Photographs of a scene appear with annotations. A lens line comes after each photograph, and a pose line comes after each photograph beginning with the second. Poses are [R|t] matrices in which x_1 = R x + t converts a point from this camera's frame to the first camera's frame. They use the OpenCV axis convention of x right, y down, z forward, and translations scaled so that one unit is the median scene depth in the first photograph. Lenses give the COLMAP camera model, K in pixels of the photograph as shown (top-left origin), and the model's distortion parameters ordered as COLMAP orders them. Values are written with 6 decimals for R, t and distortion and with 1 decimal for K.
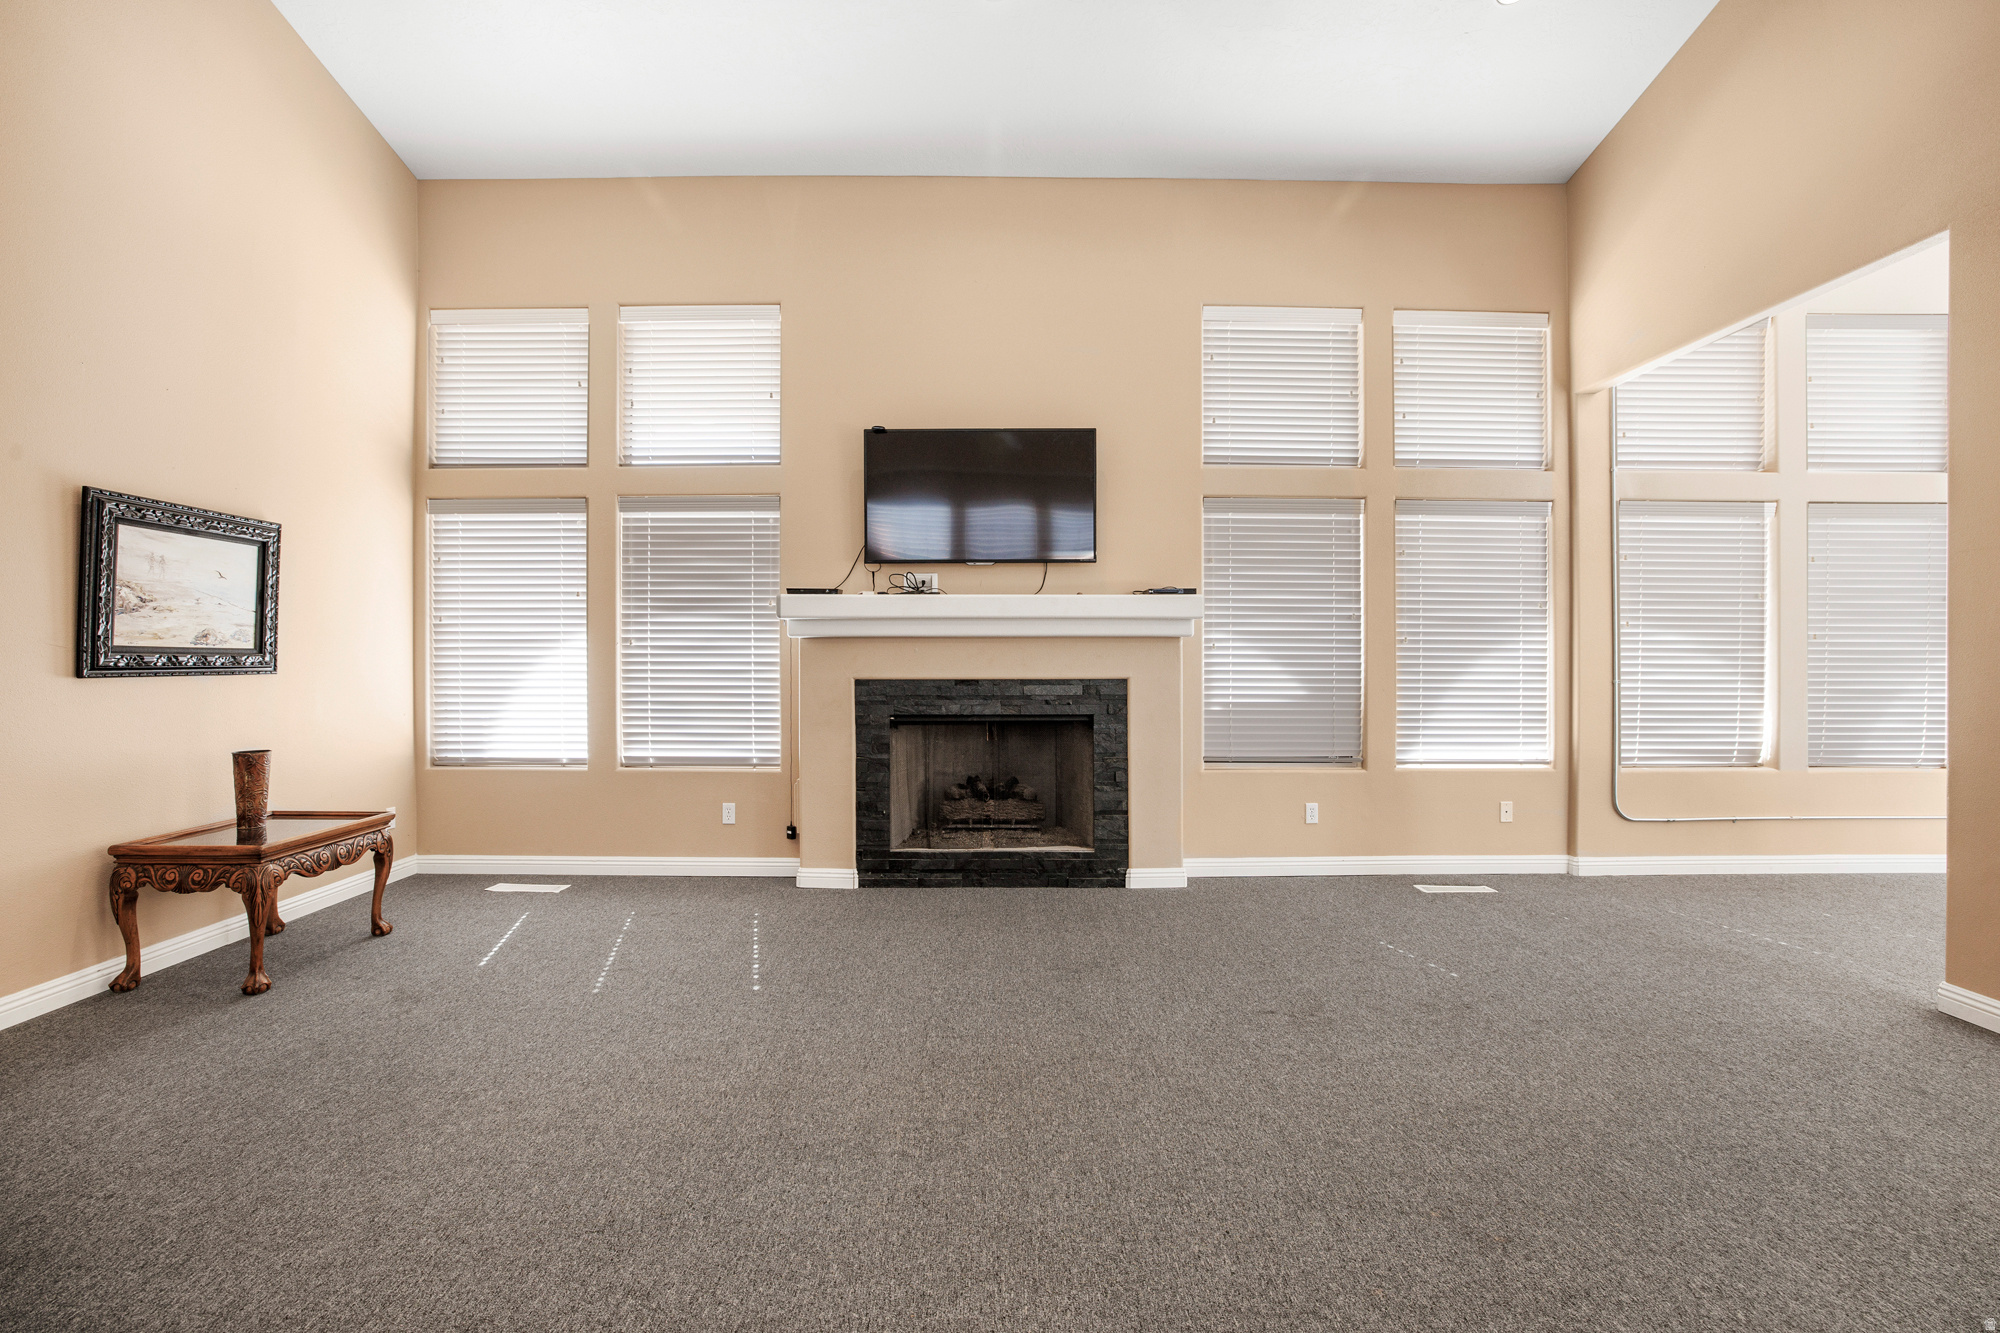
lens RADIAL K [[900.8, 0, 1048.0], [0, 900.8, 649.1], [0, 0, 1]] dist [-0.024699, 0.003377]
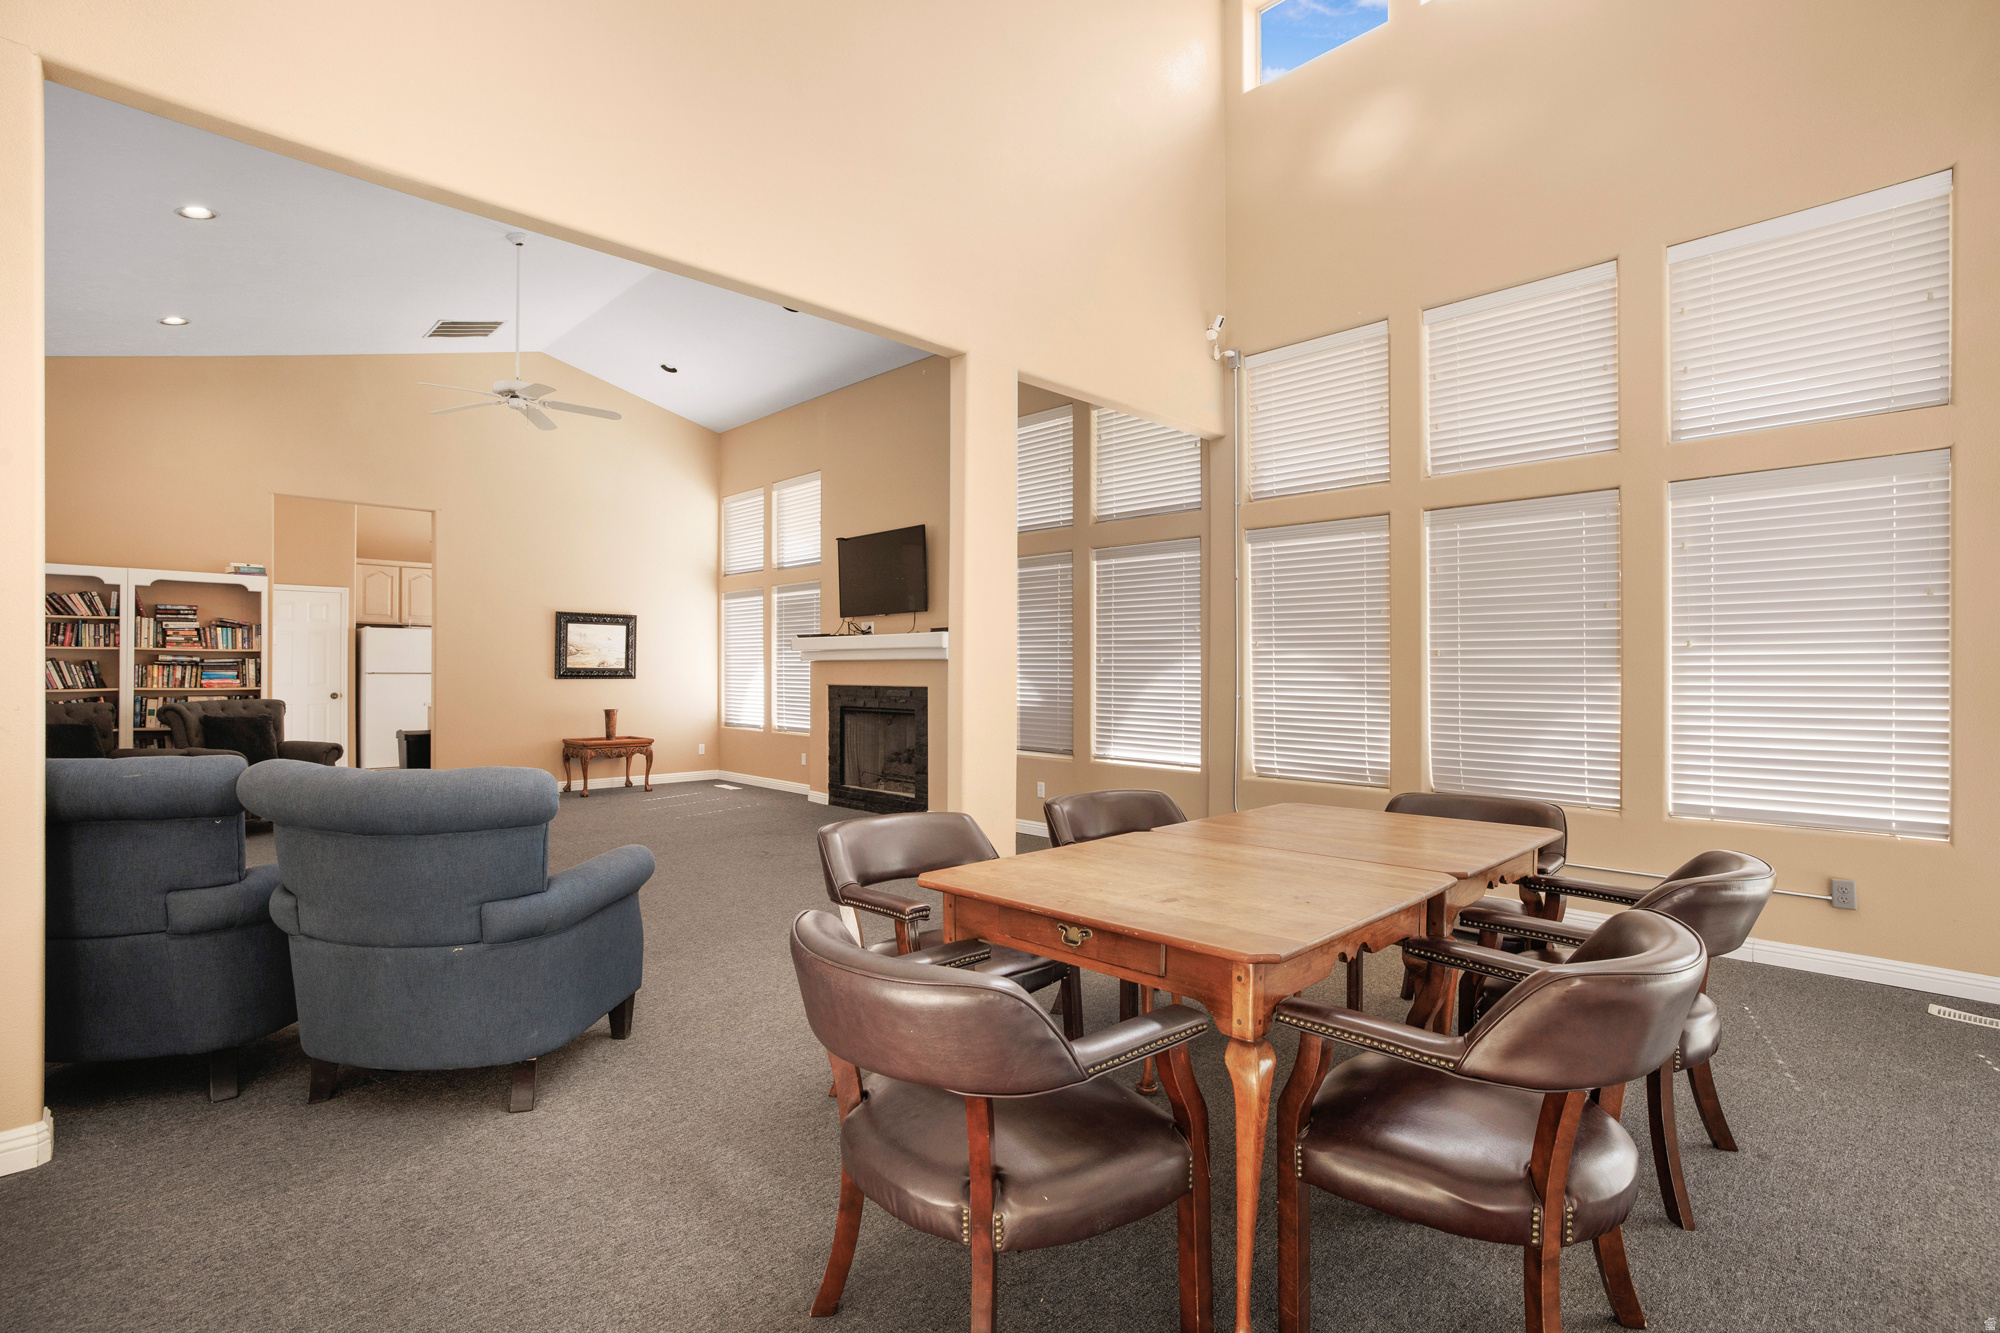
lens RADIAL K [[917.1, 0, 997.9], [0, 917.1, 673.5], [0, 0, 1]] dist [-0.036643, 0.000037]
pose [[0.691884, 0.002364, -0.722005, 1.298509], [0.001534, 0.999988, 0.004744, 0.002638], [0.722007, -0.004390, 0.691872, 0.006879]]
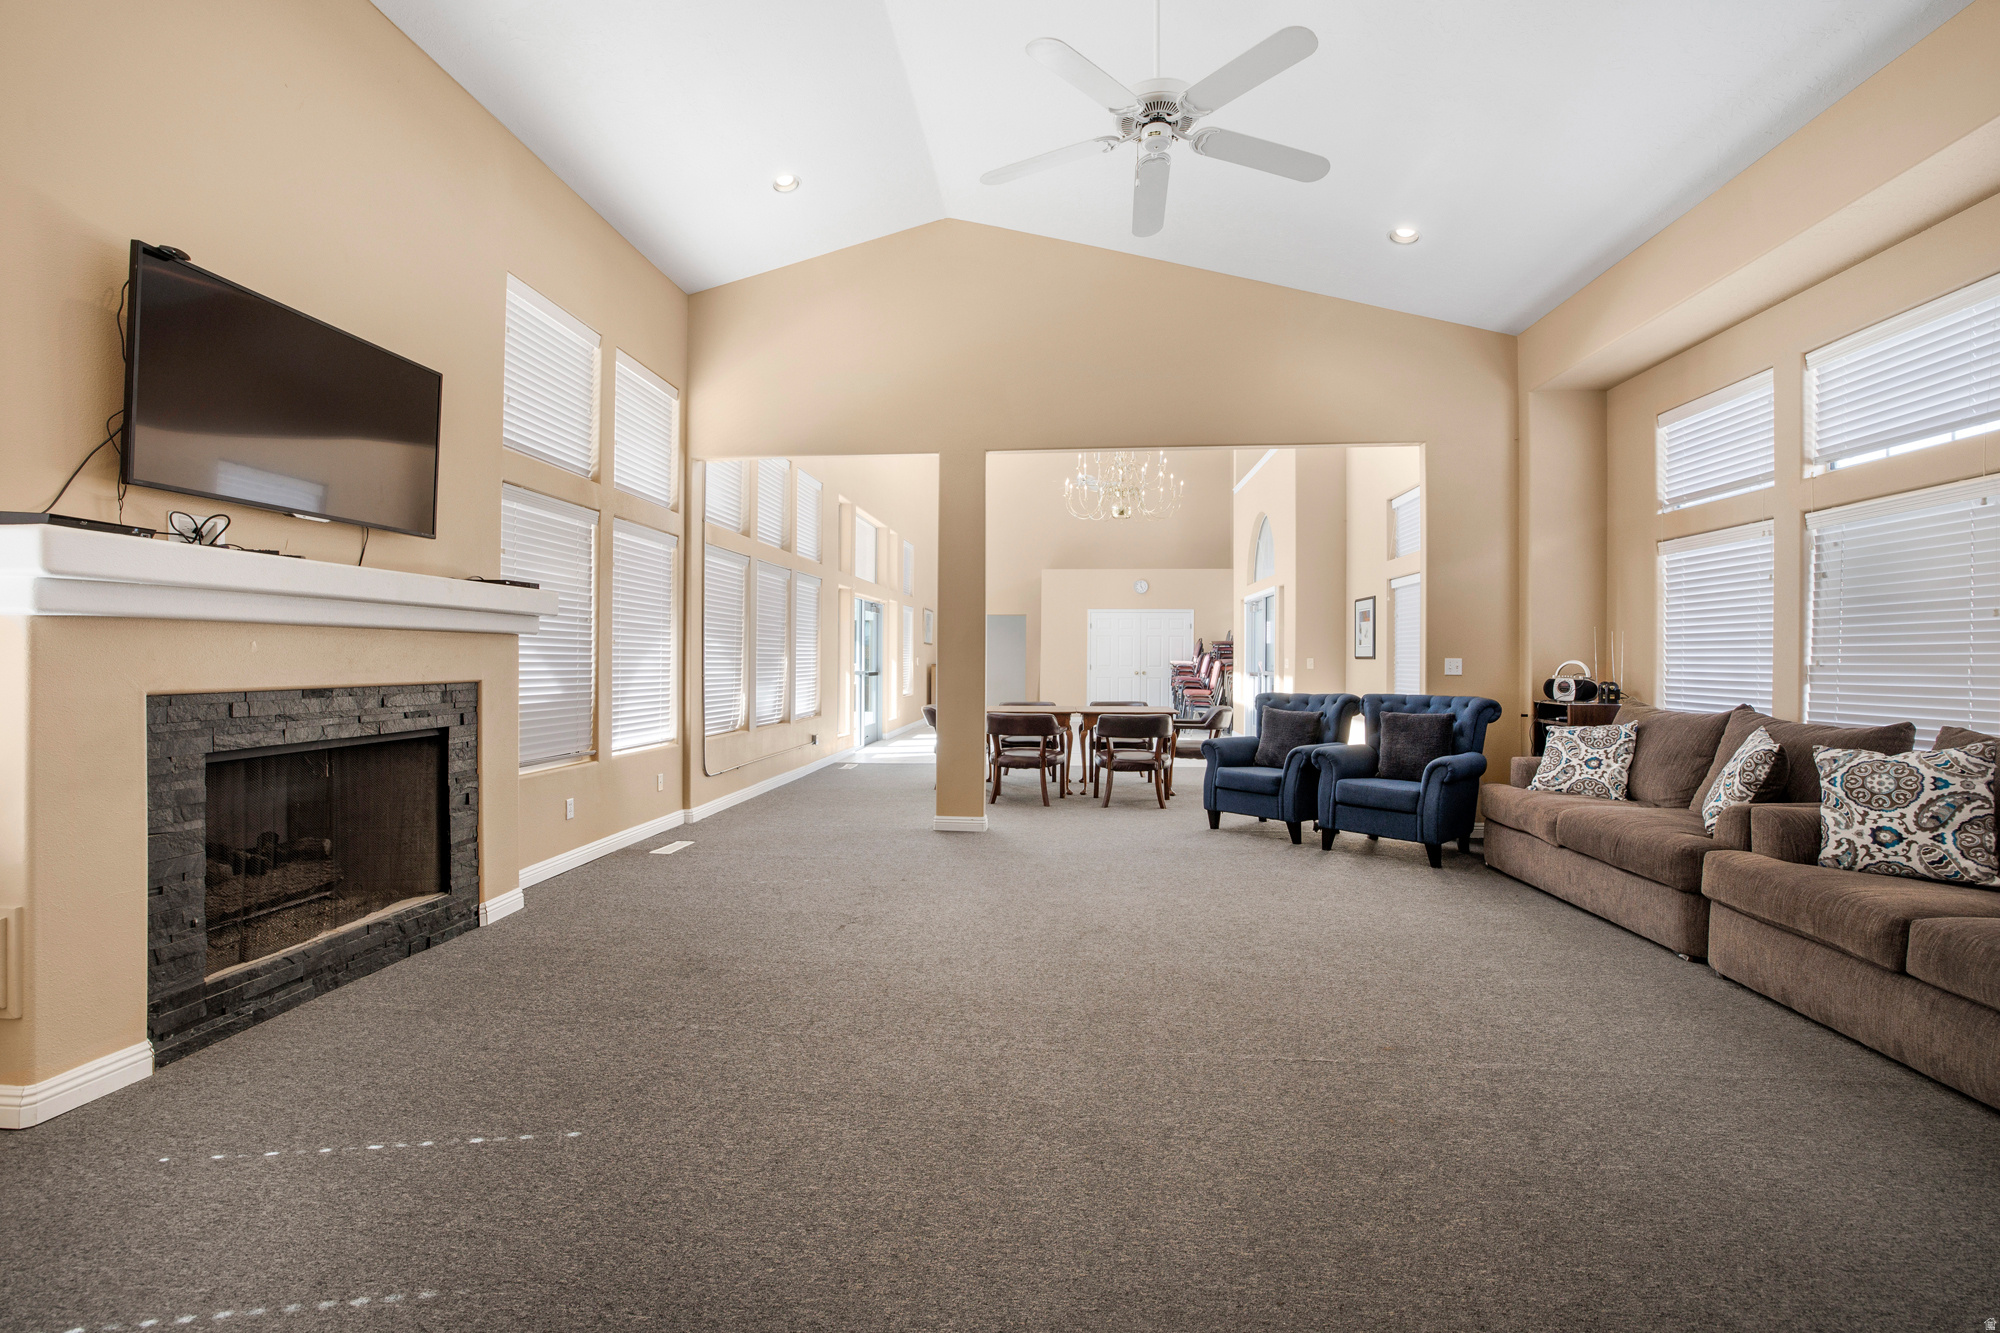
lens RADIAL K [[900.8, 0, 986.2], [0, 900.8, 651.8], [0, 0, 1]] dist [-0.024699, 0.003377]
pose [[0.095413, 0.009933, 0.995388, -0.705358], [-0.017344, 0.999815, -0.008315, 0.003255], [-0.995287, -0.016471, 0.095568, 0.441541]]
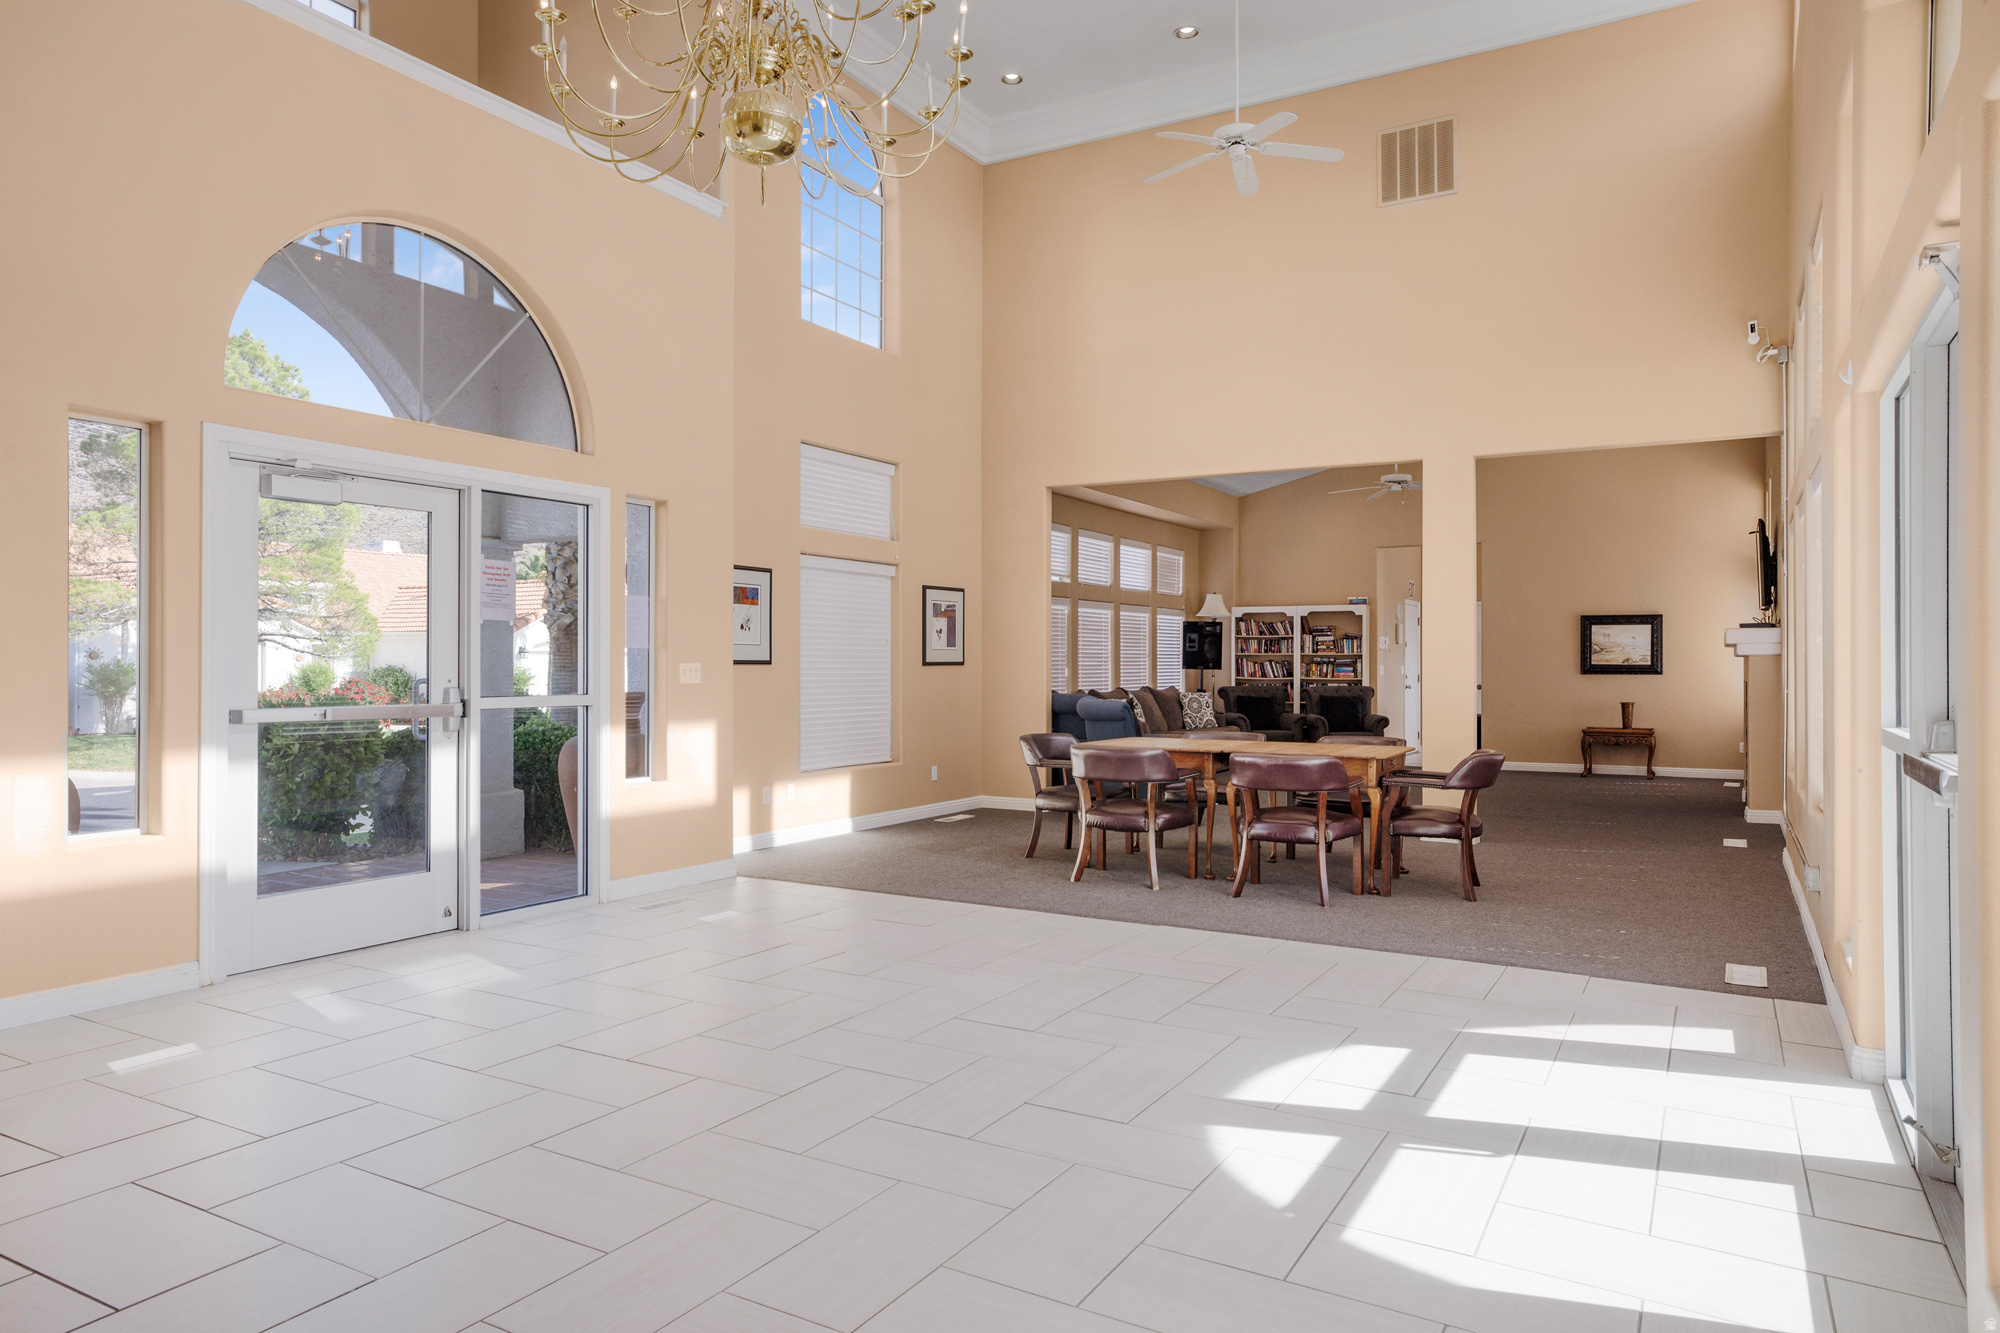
lens RADIAL K [[1217.7, 0, 995.6], [0, 1217.7, 661.6], [0, 0, 1]] dist [0.047676, 0.000883]
pose [[-0.514691, -0.007227, -0.857345, 2.530986], [0.001090, 0.999958, -0.009083, 0.016445], [0.857375, -0.005609, -0.514662, 0.974811]]
